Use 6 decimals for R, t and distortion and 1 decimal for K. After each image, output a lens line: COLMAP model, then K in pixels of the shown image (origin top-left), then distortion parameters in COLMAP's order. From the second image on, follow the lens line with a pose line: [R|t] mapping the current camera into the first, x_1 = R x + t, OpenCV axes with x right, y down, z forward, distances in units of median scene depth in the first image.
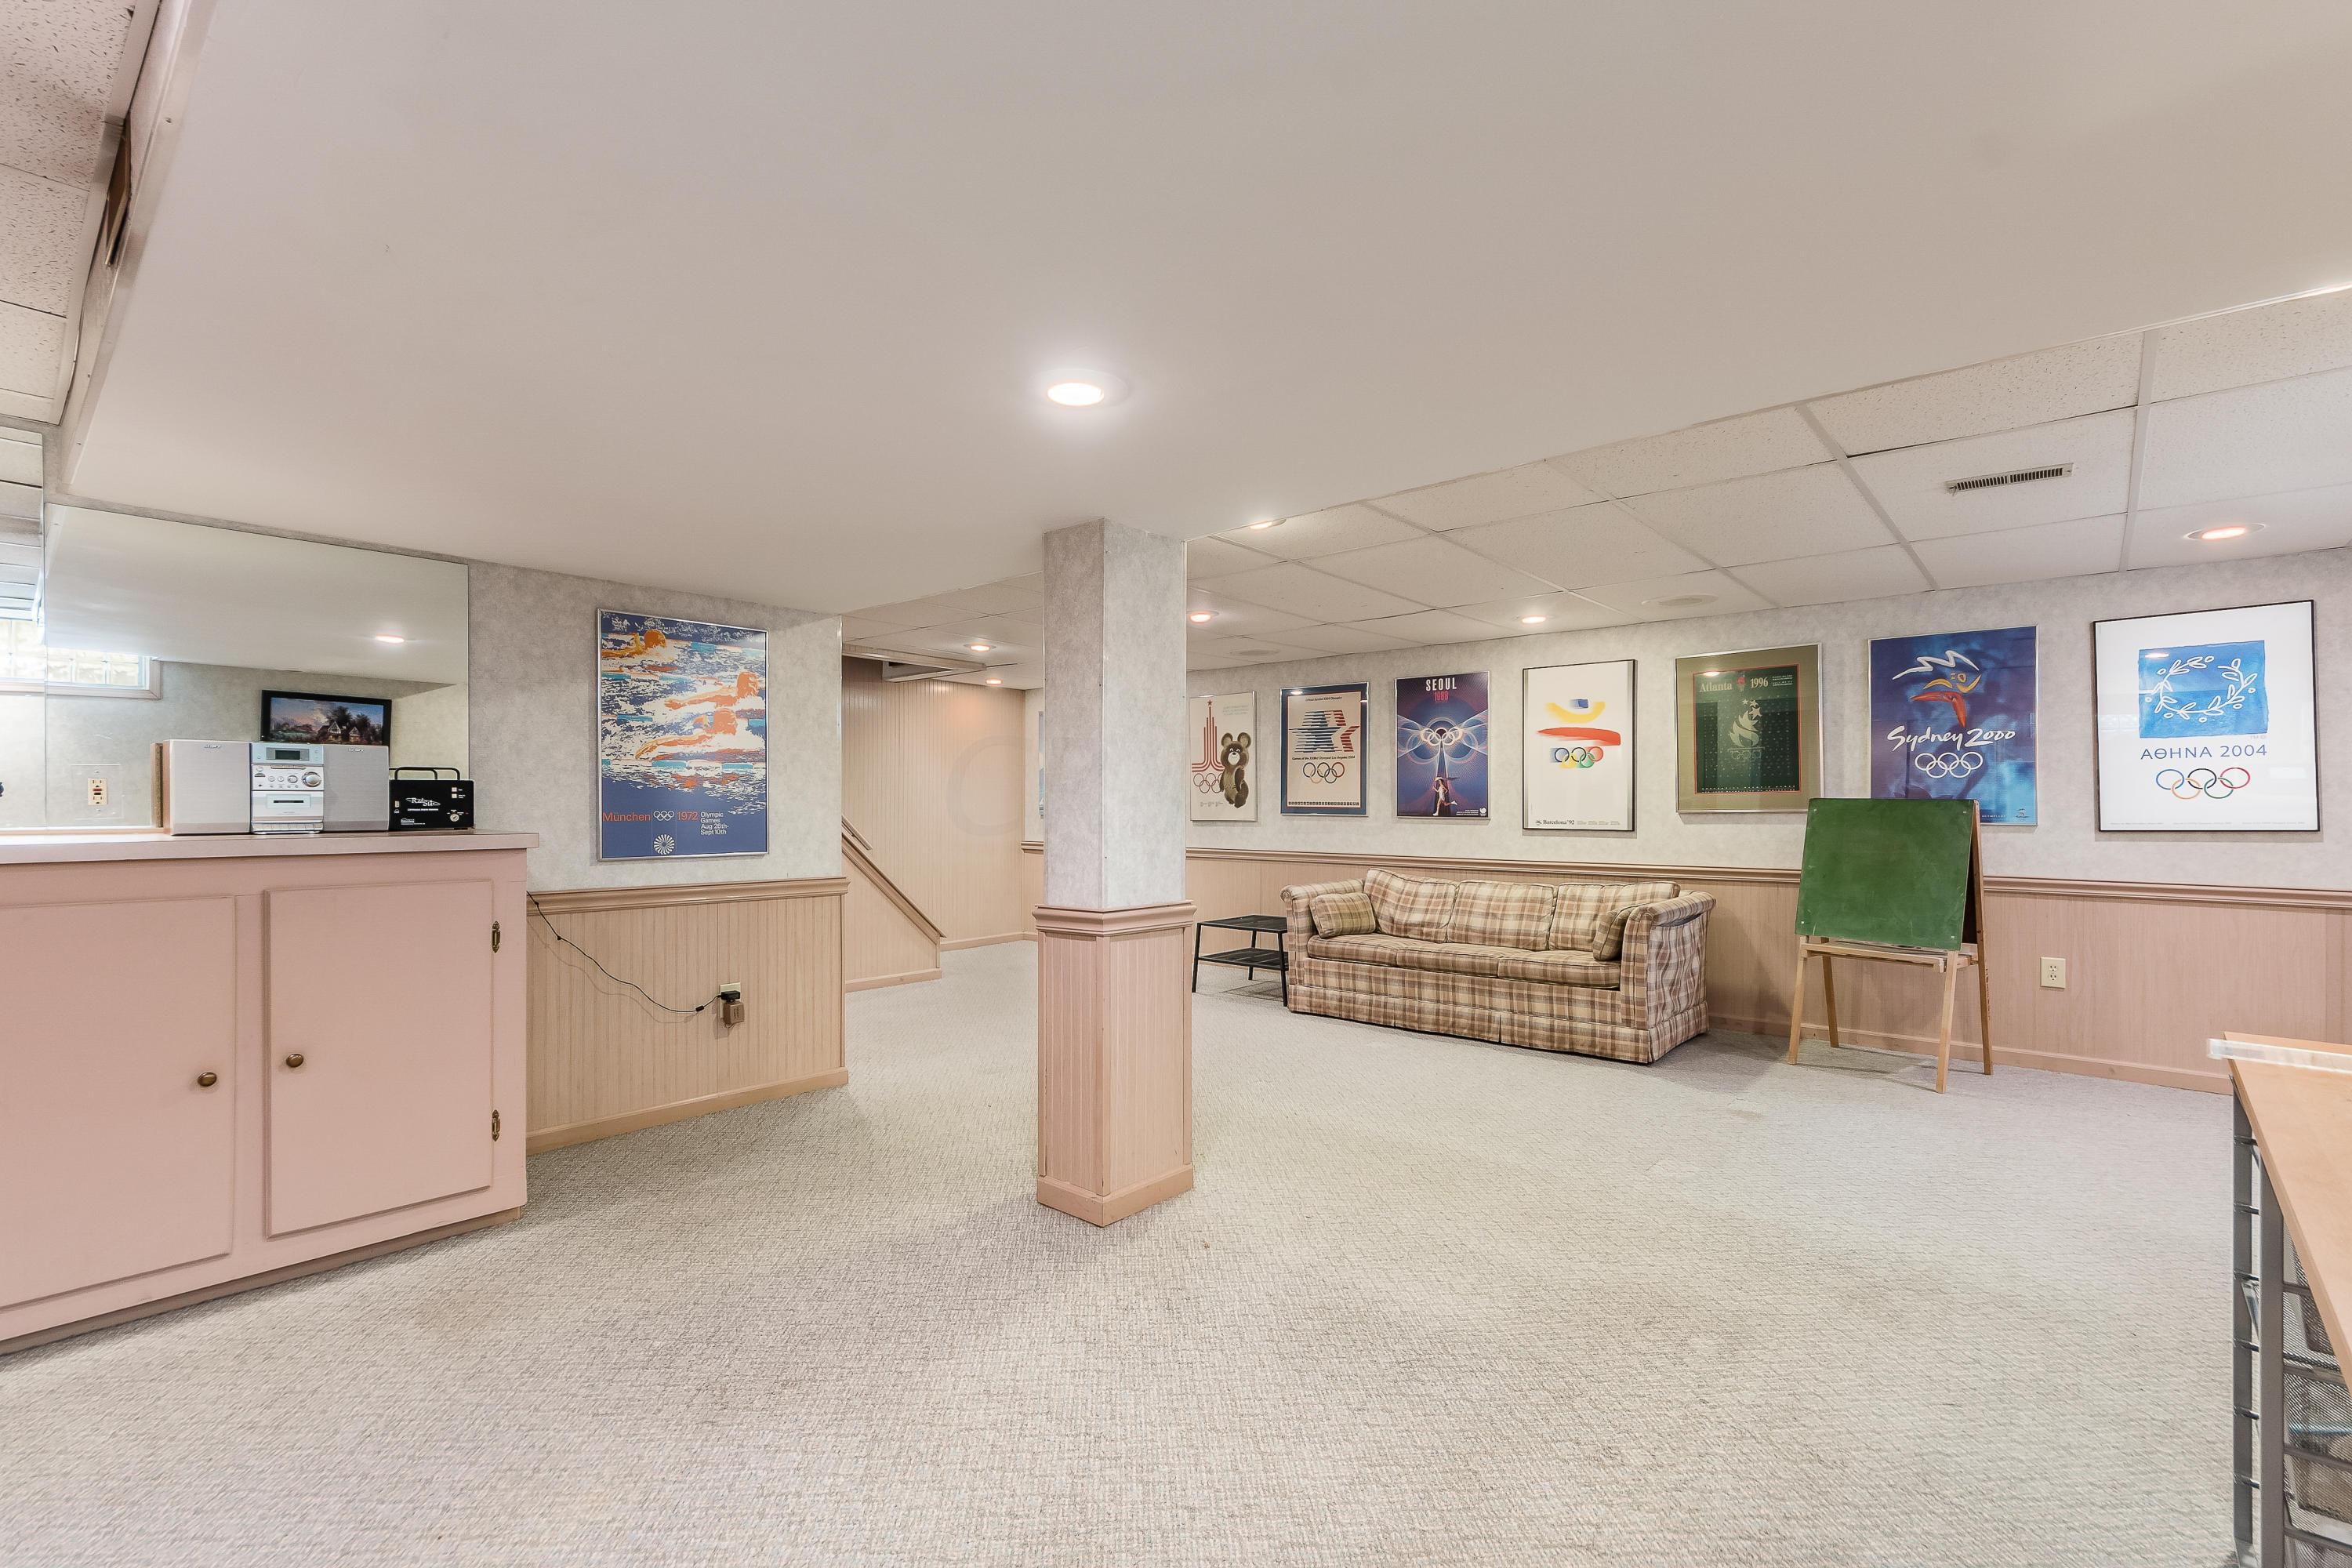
lens RADIAL K [[1070.6, 0, 1160.9], [0, 1070.6, 798.7], [0, 0, 1]] dist [0.001057, 0.003241]
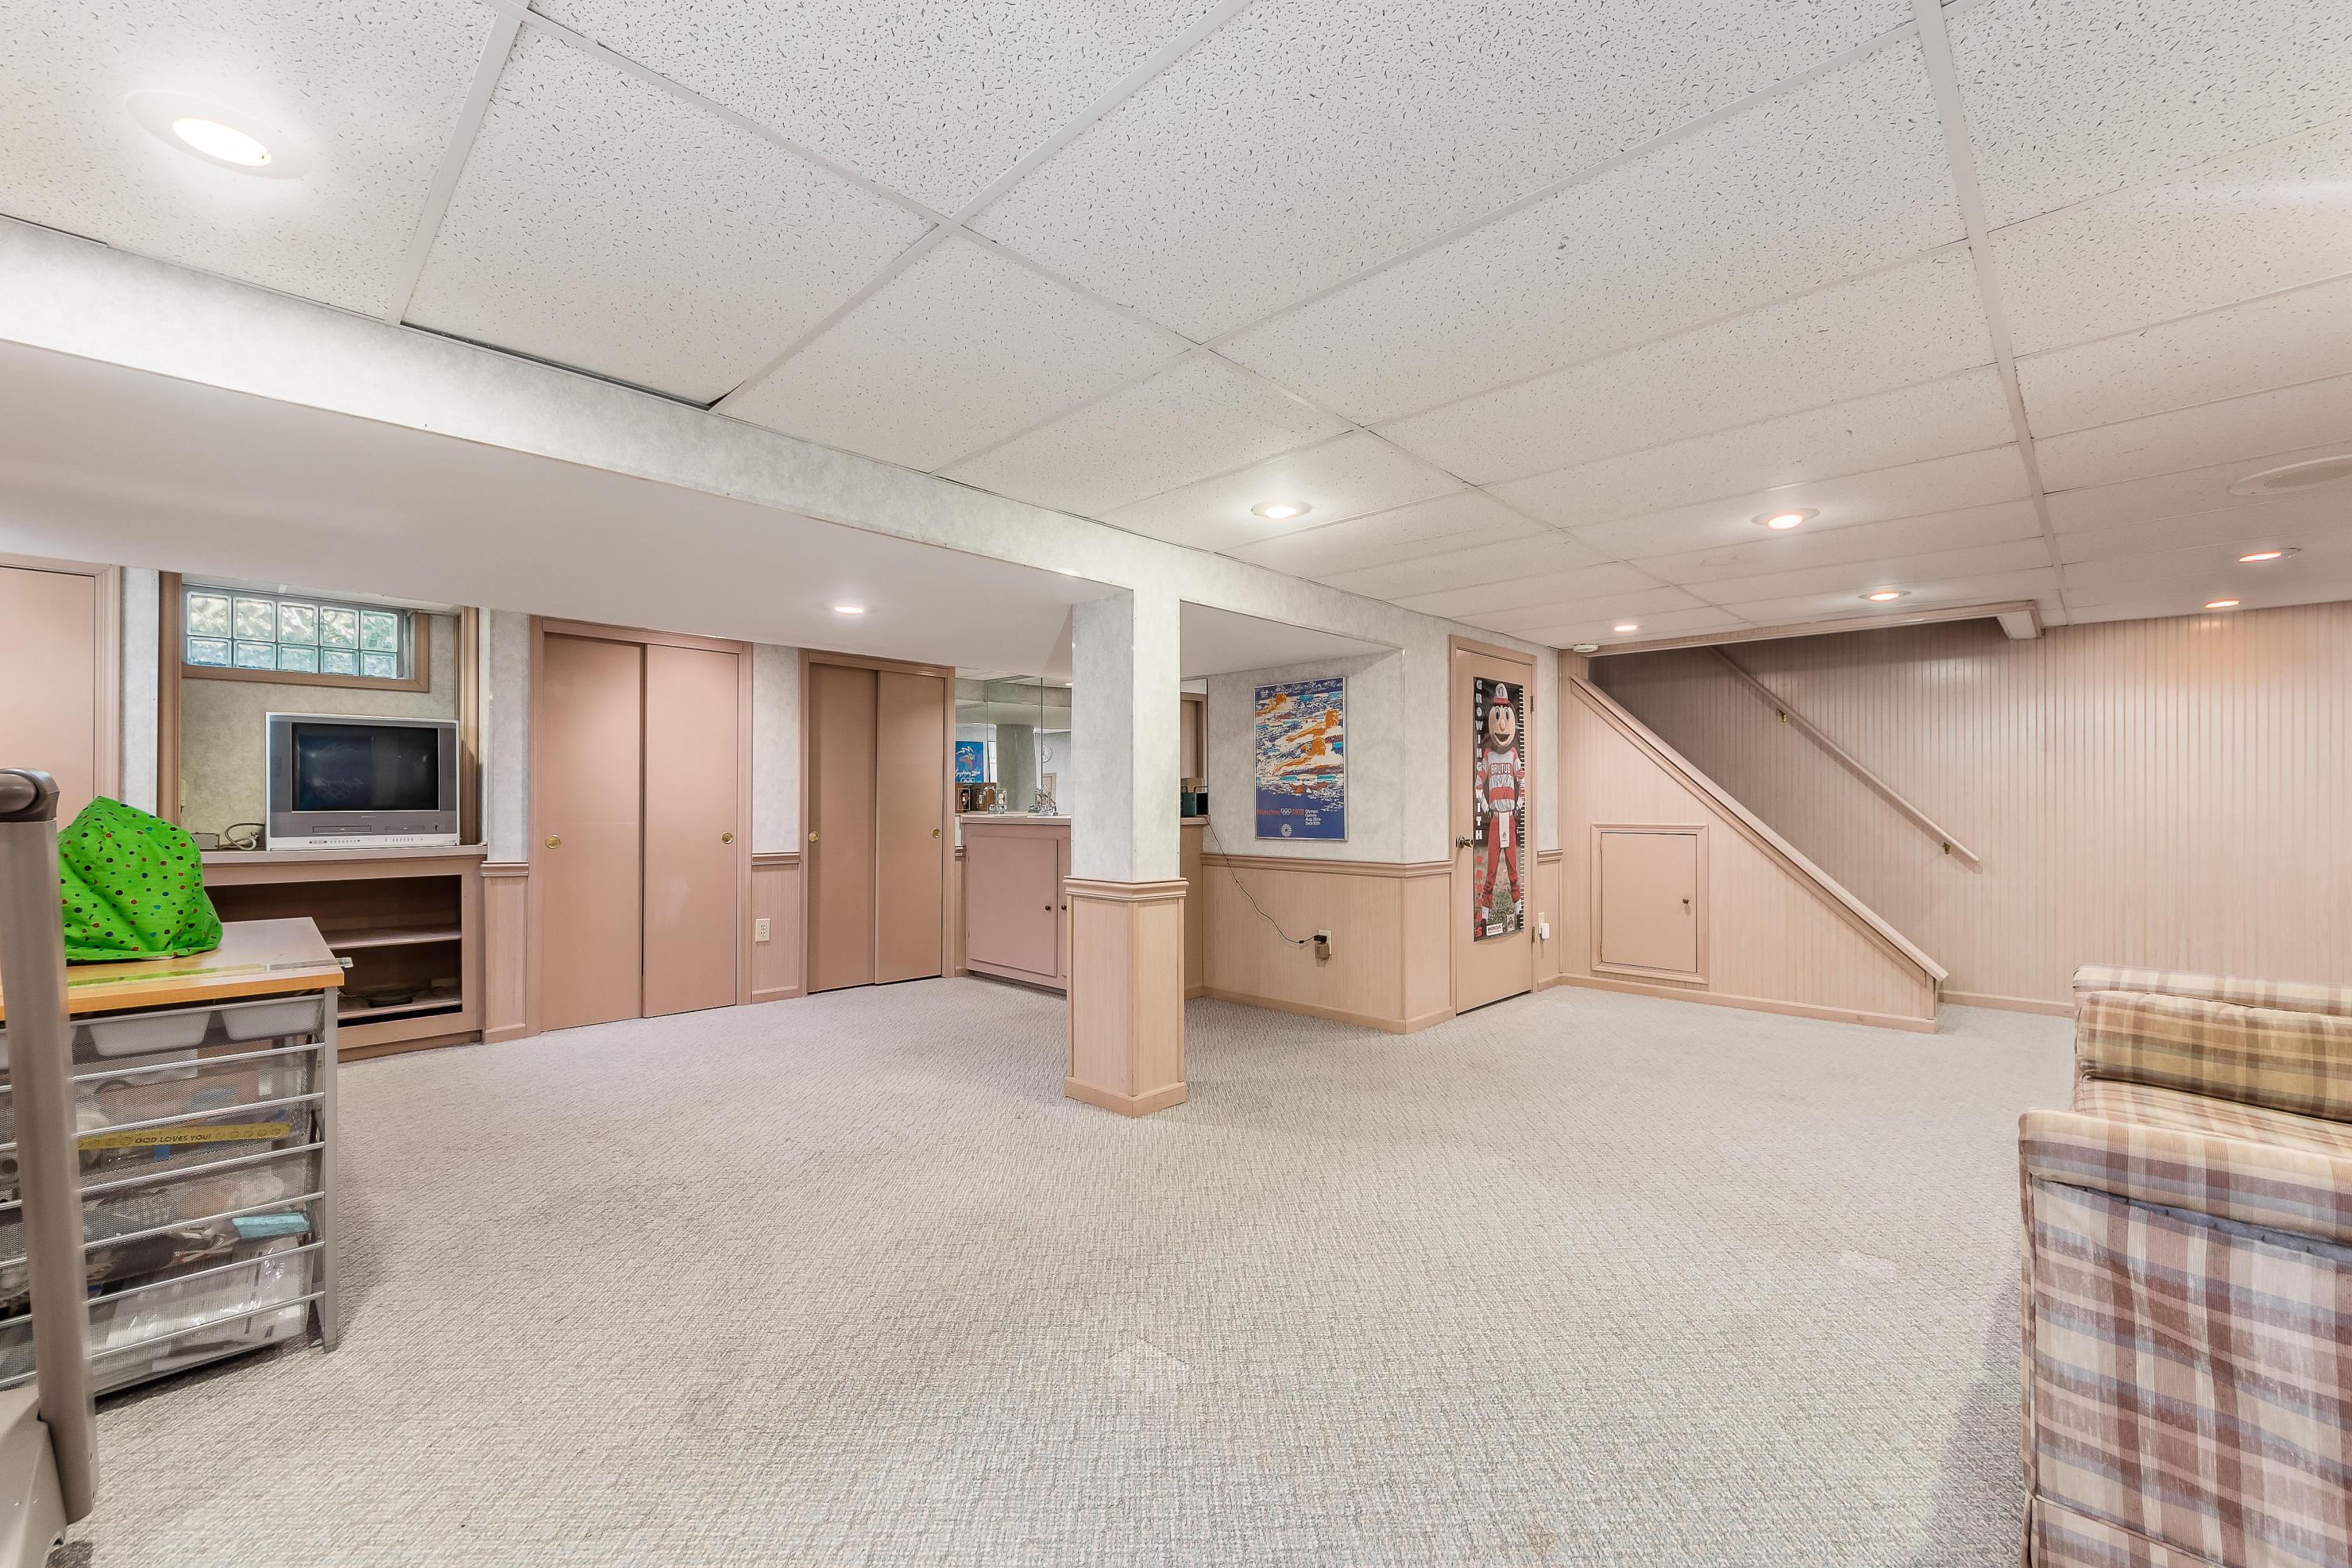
lens RADIAL K [[953.0, 0, 1161.3], [0, 953.0, 795.4], [0, 0, 1]] dist [-0.000703, -0.000899]
pose [[-0.067904, -0.012455, -0.997614, 0.898827], [0.005610, 0.999901, -0.012865, 0.008844], [0.997676, -0.006471, -0.067827, 0.893648]]
